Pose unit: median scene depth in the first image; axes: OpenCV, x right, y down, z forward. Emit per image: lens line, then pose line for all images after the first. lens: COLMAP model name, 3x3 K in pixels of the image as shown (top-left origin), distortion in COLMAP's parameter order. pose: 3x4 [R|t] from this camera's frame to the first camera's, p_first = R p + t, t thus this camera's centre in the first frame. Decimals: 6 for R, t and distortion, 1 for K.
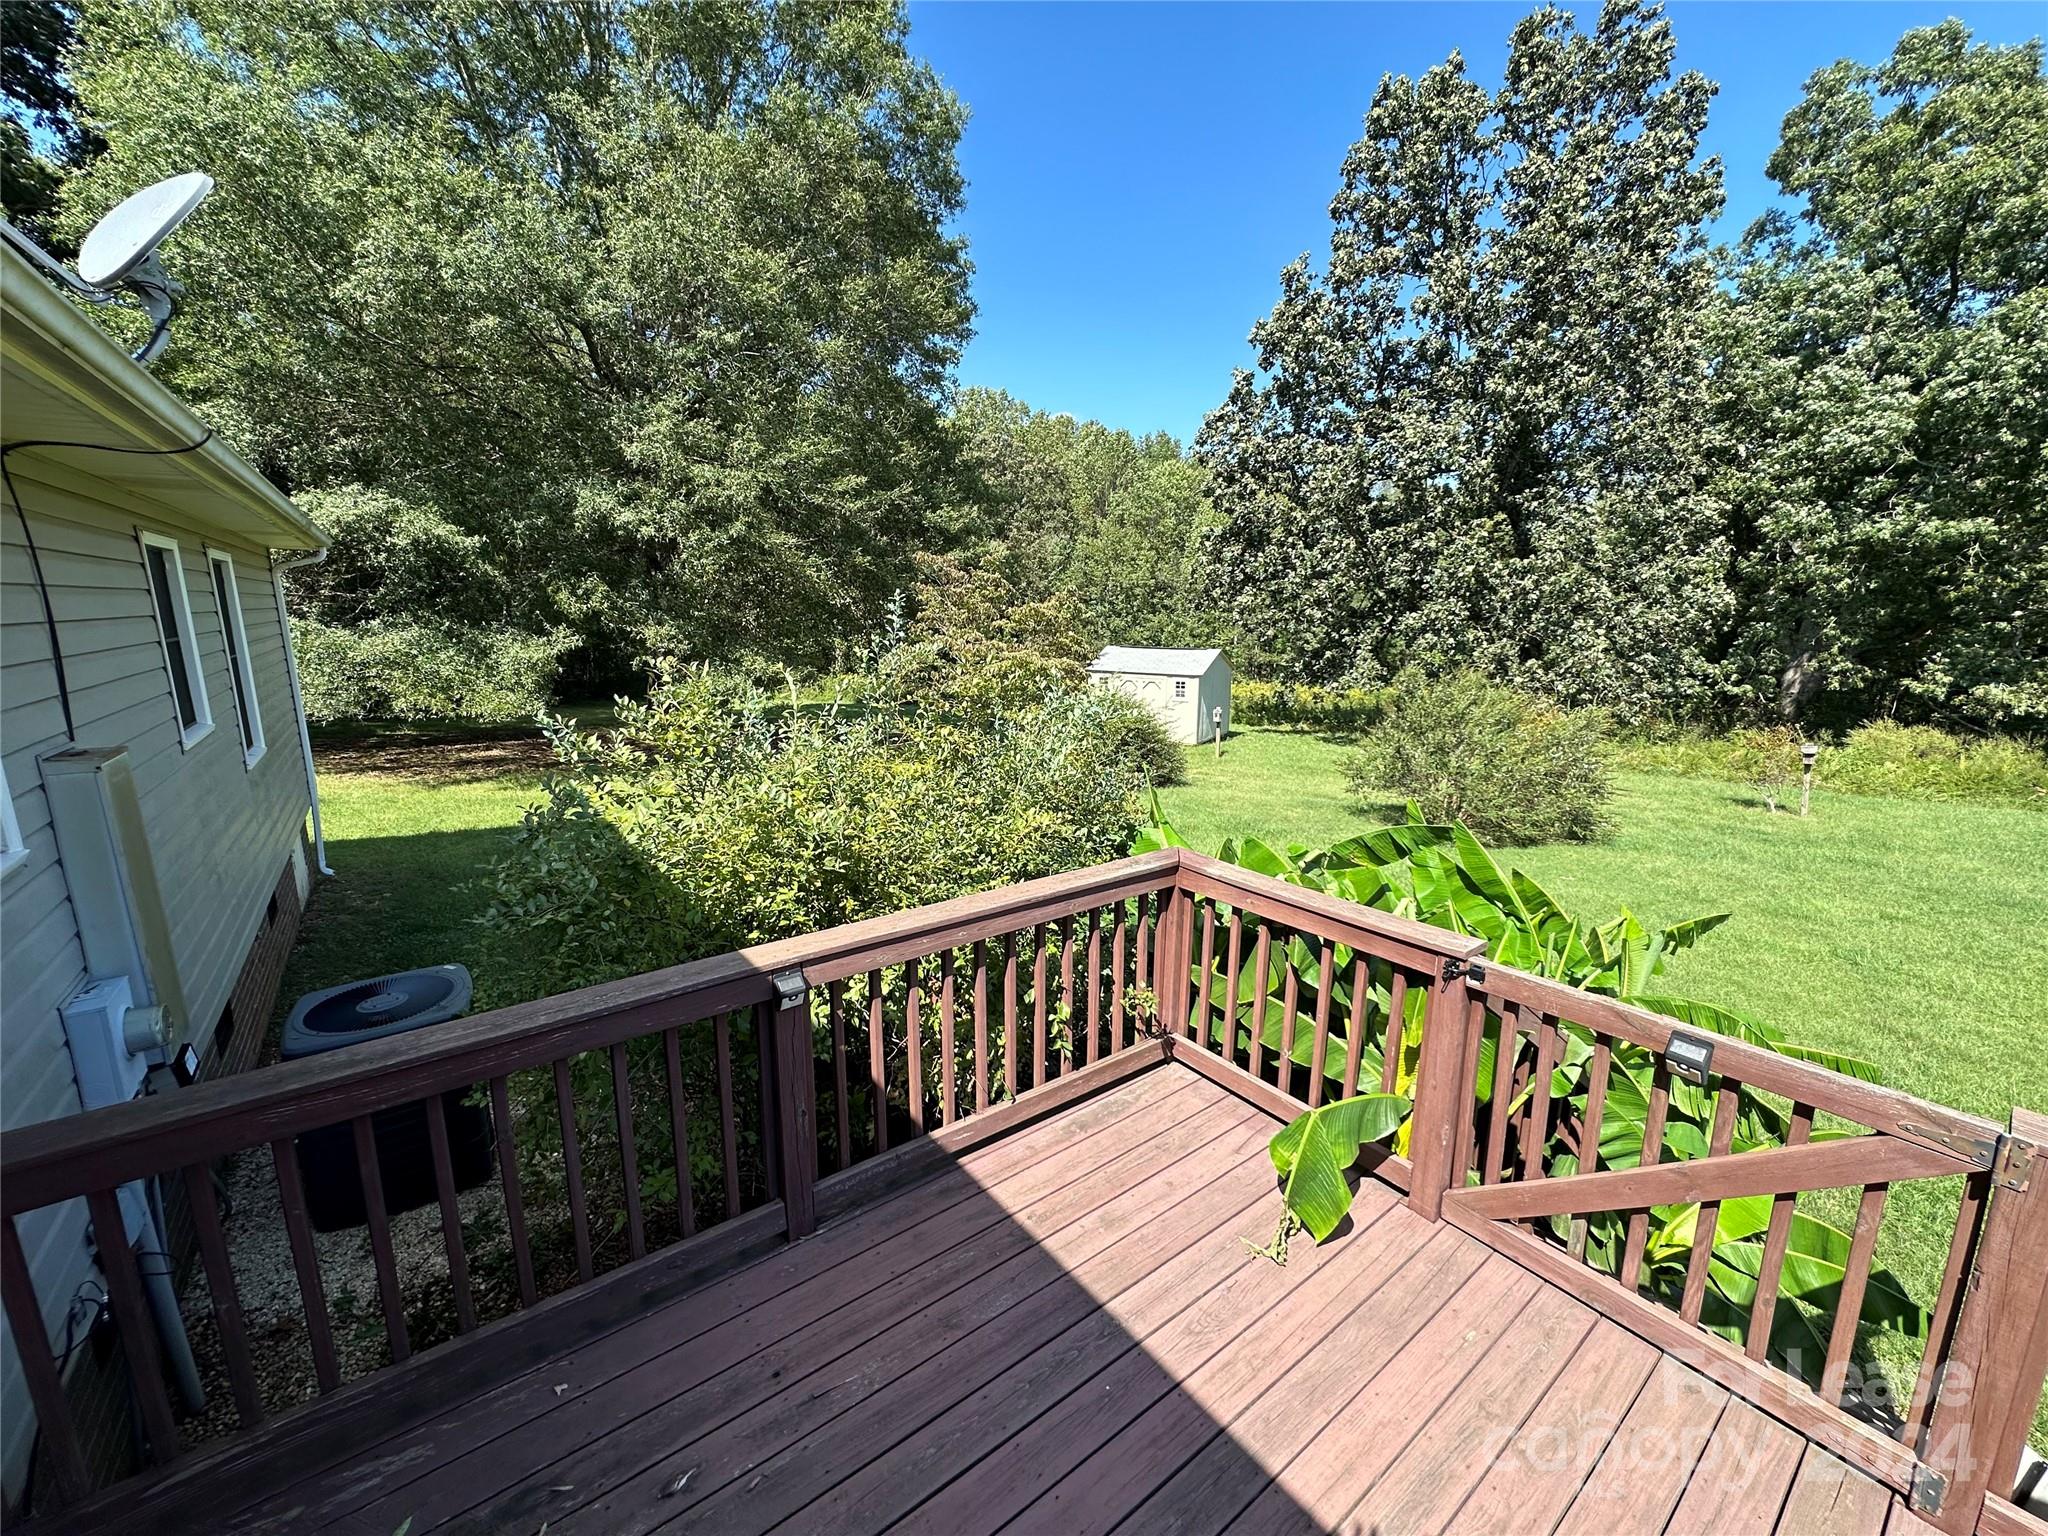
lens RADIAL K [[816.4, 0, 1021.9], [0, 816.4, 767.5], [0, 0, 1]] dist [-0.003229, 0.000475]
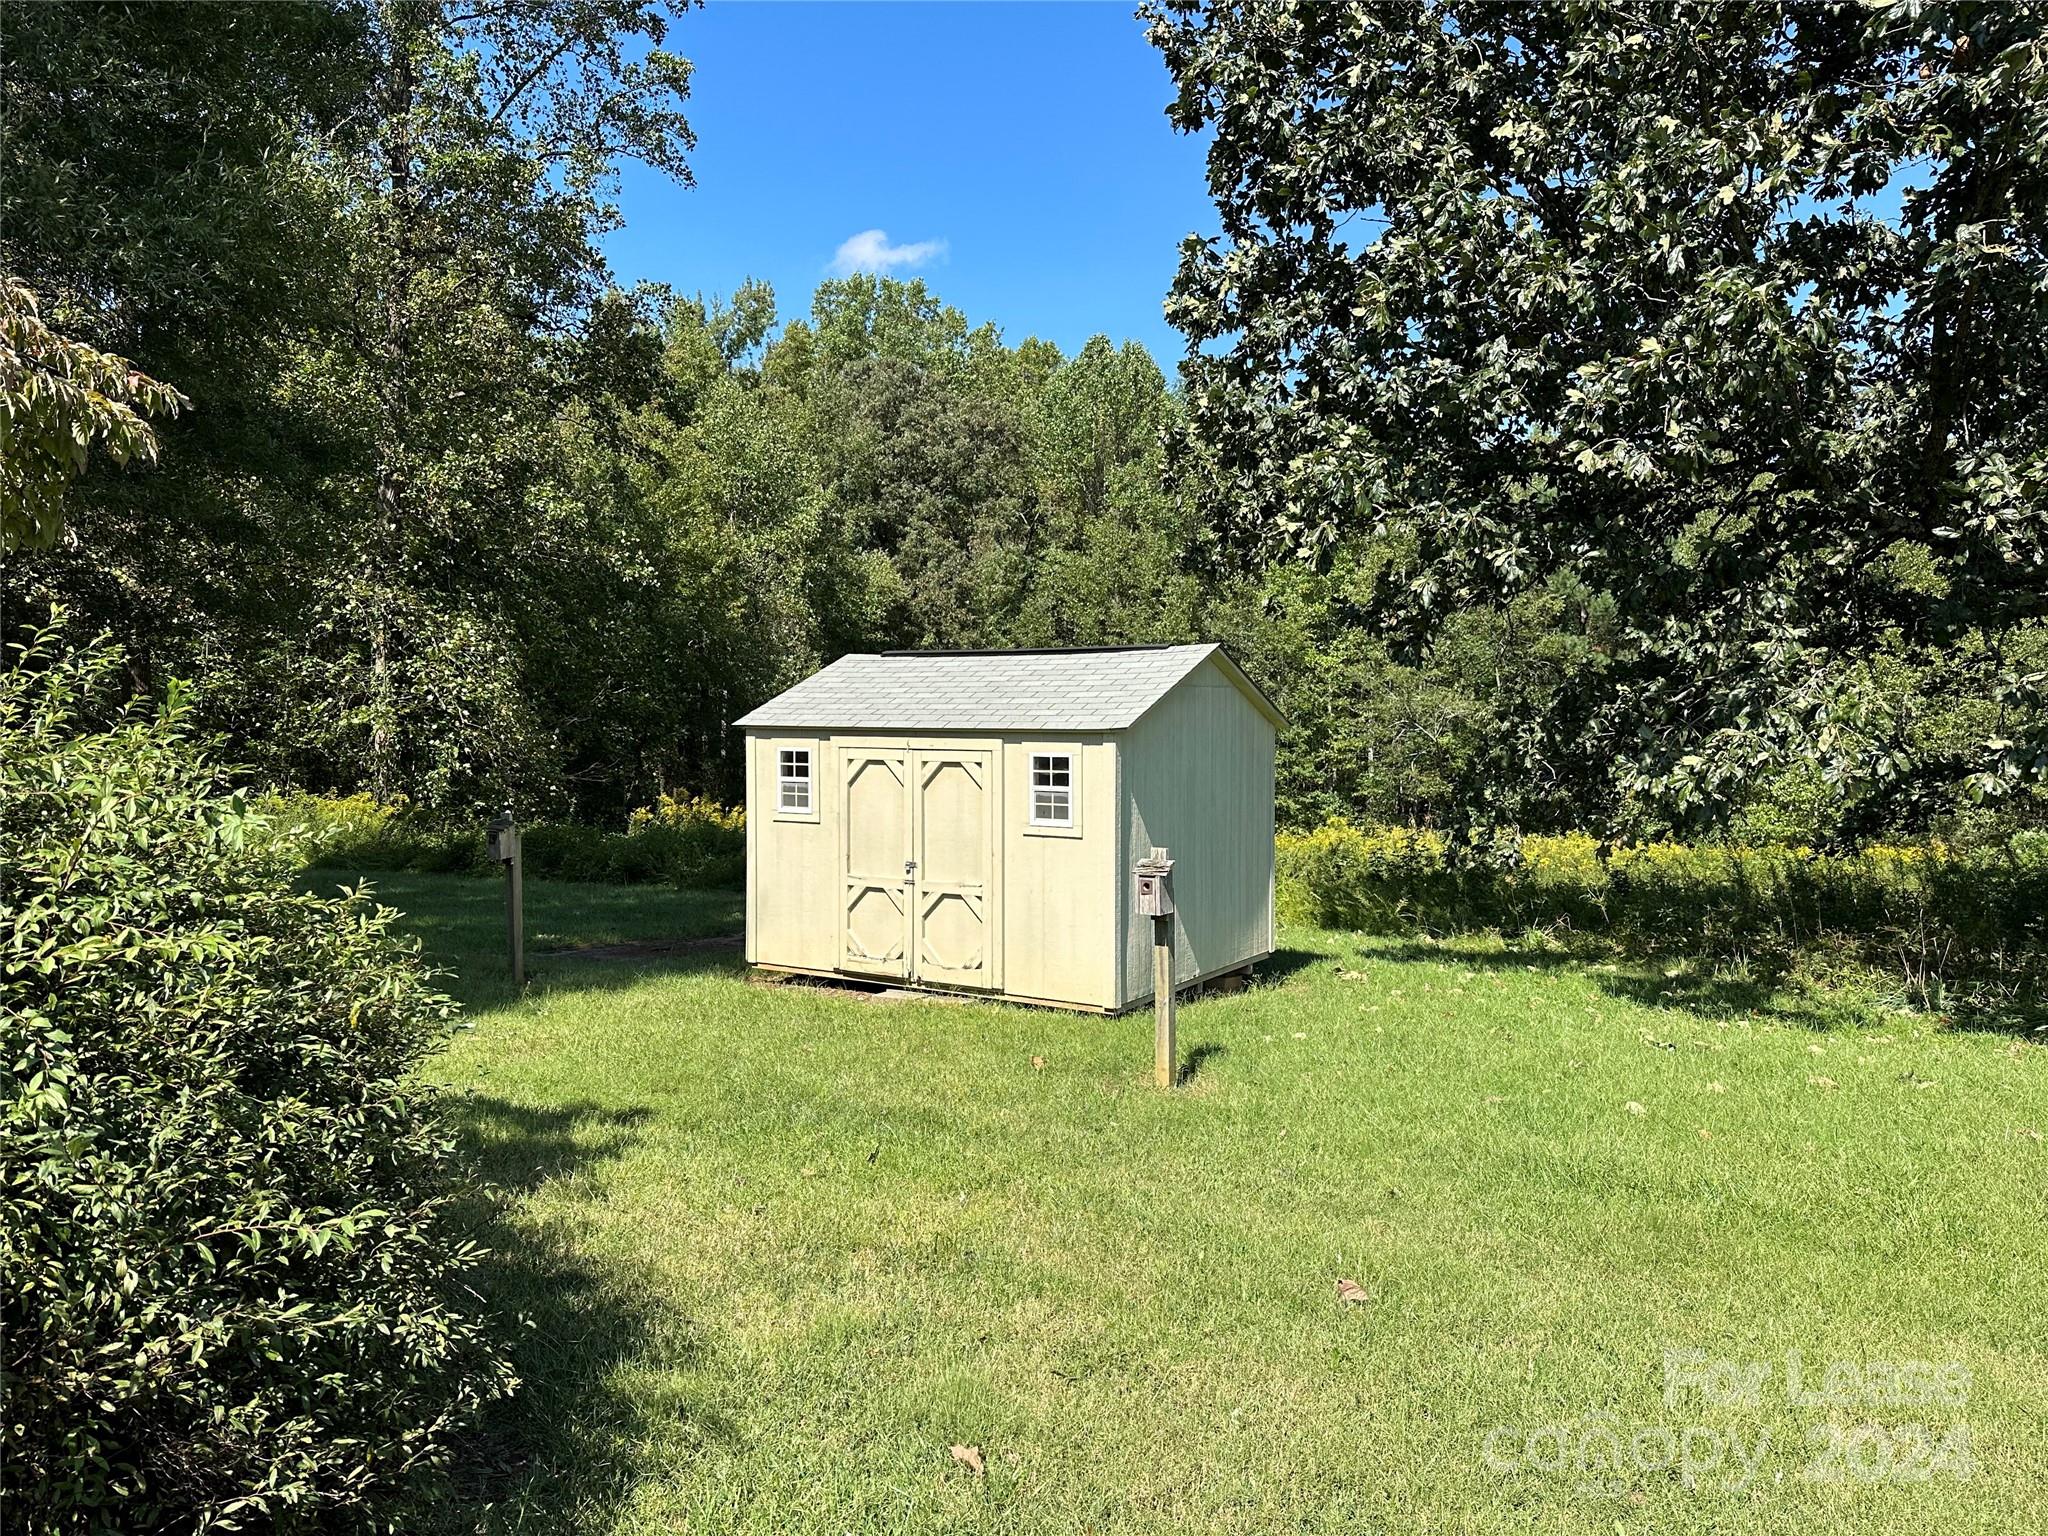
lens RADIAL K [[1402.9, 0, 1018.2], [0, 1402.9, 777.0], [0, 0, 1]] dist [0.048654, -0.079221]
pose [[0.999990, 0.000154, -0.004573, 0.189581], [-0.000876, 0.987361, -0.158483, -0.031053], [0.004491, 0.158485, 0.987351, 0.581668]]
